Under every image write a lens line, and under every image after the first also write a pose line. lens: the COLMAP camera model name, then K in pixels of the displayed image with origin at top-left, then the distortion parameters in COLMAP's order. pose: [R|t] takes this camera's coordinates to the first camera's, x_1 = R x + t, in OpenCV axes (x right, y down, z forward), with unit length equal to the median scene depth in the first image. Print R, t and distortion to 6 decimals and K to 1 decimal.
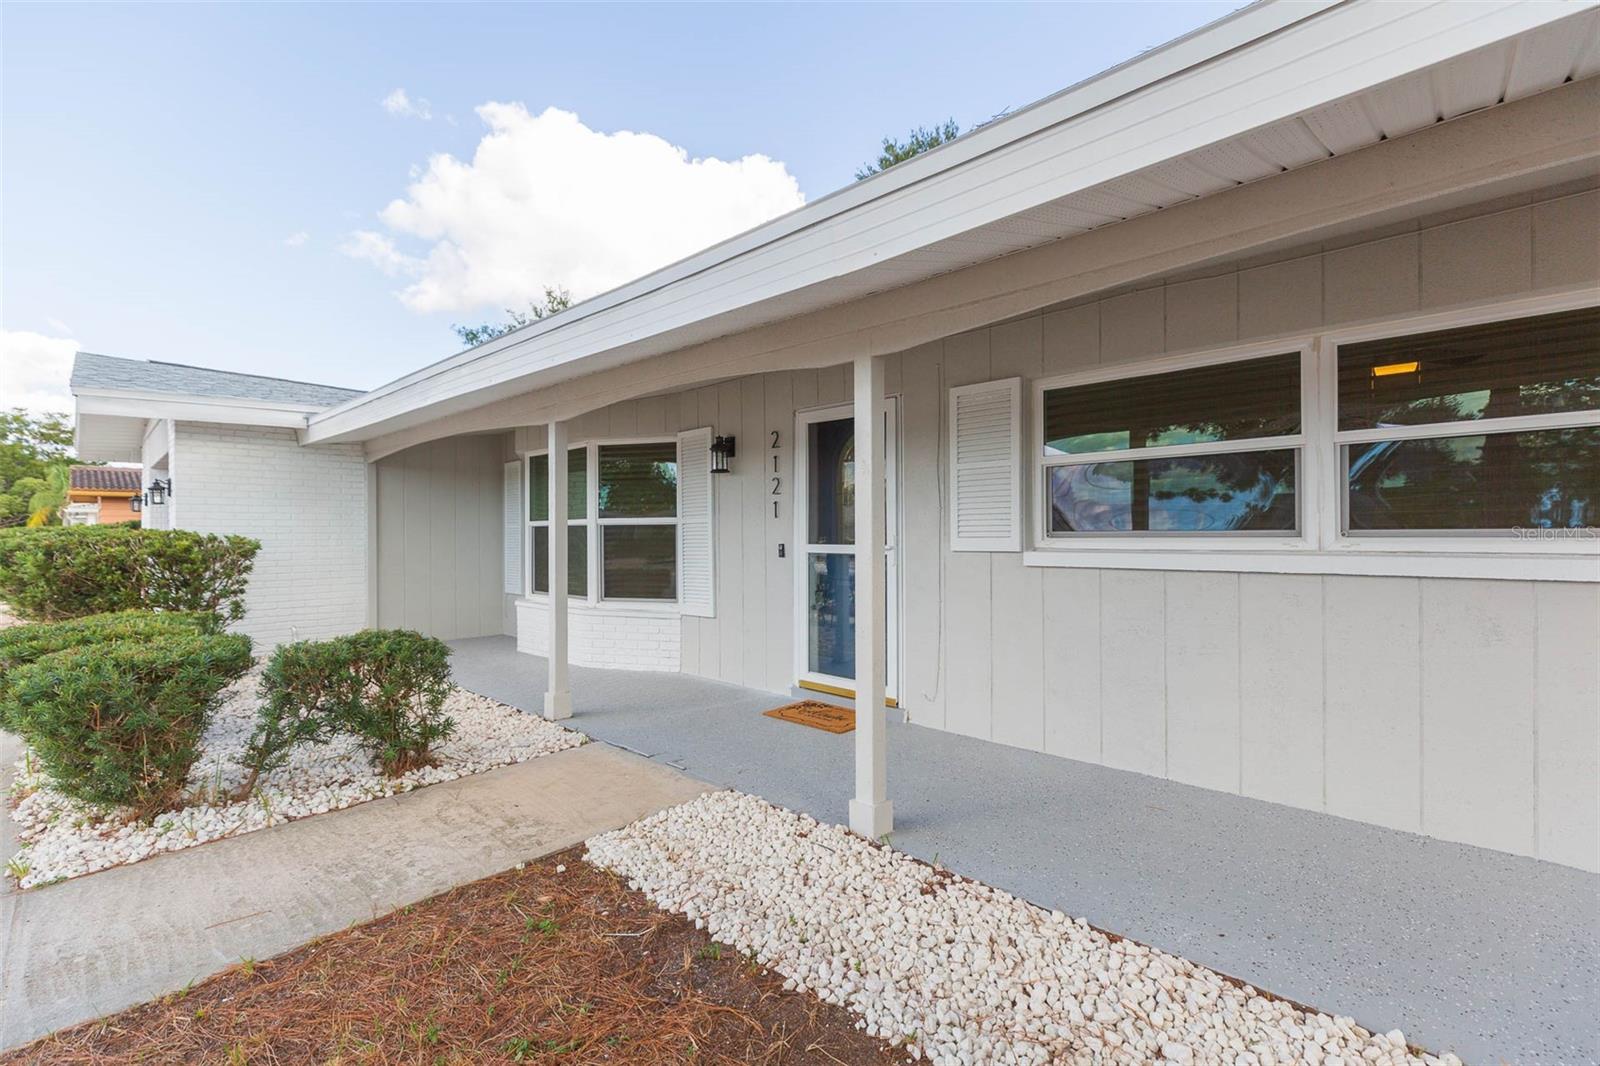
lens RADIAL K [[707.9, 0, 802.7], [0, 707.9, 540.0], [0, 0, 1]] dist [0.001472, -0.000273]
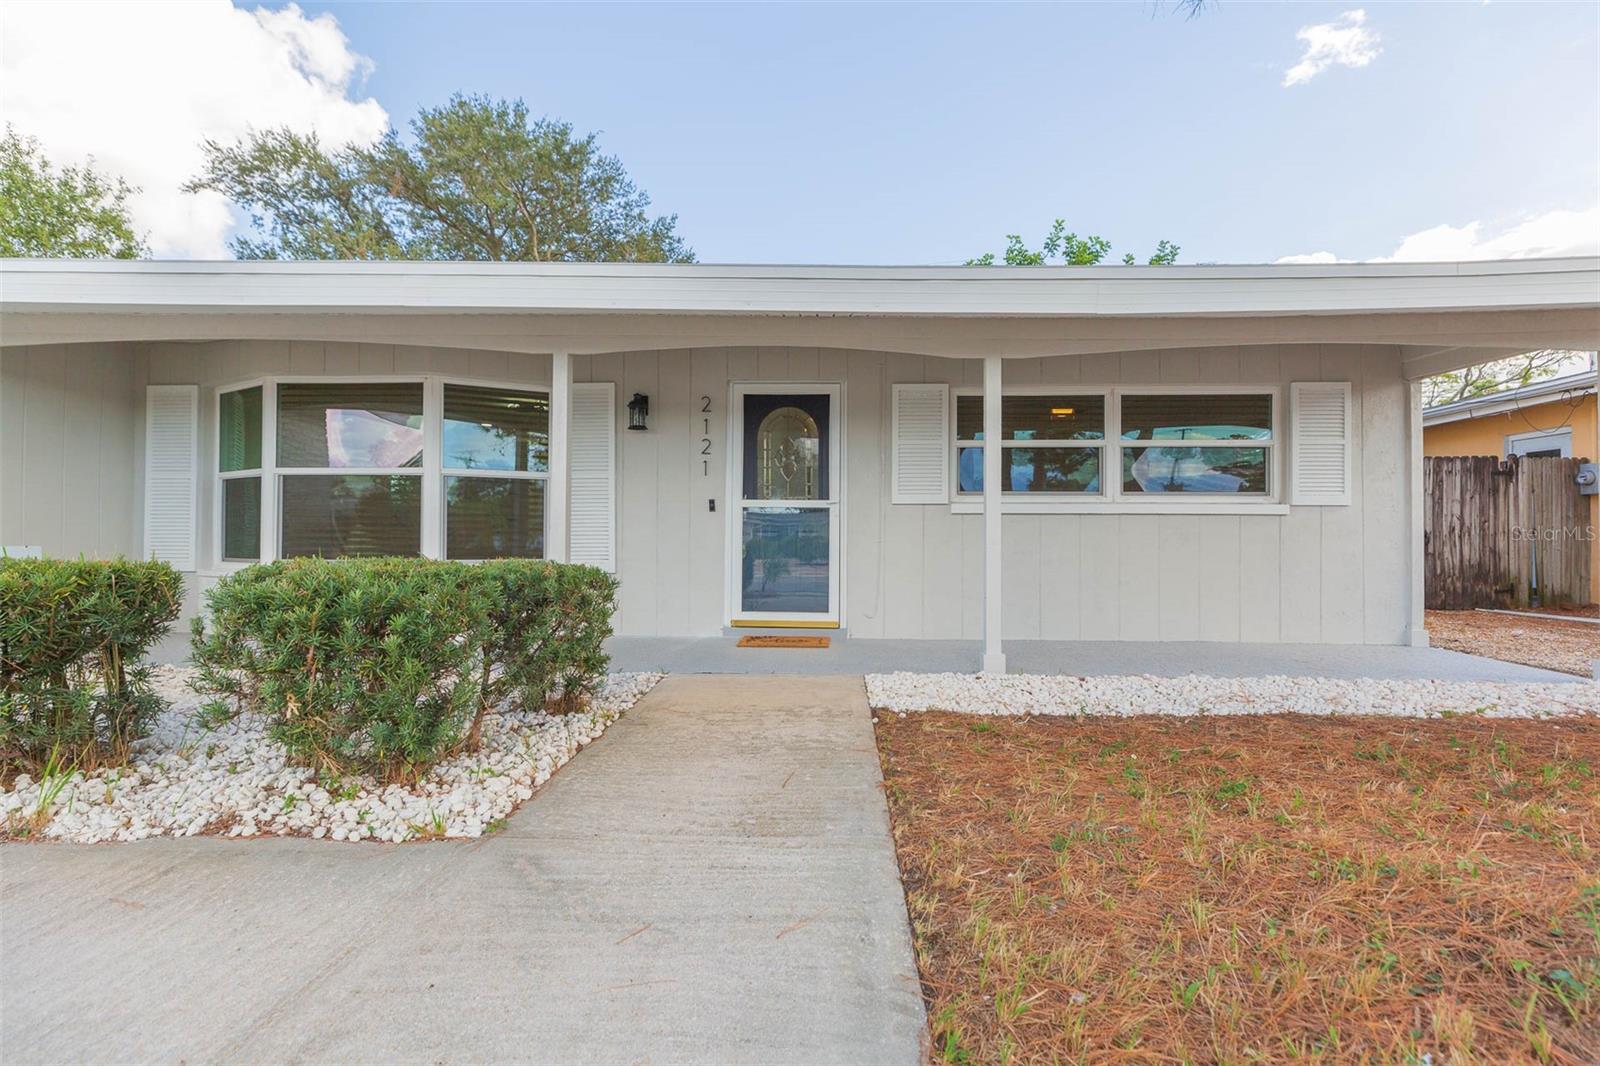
lens RADIAL K [[707.9, 0, 809.0], [0, 707.9, 531.2], [0, 0, 1]] dist [0.001472, -0.000273]
pose [[0.752748, 0.015395, 0.658129, -0.794332], [-0.003551, 0.999807, -0.019326, 0.094516], [-0.658299, 0.012211, 0.752657, 0.085051]]
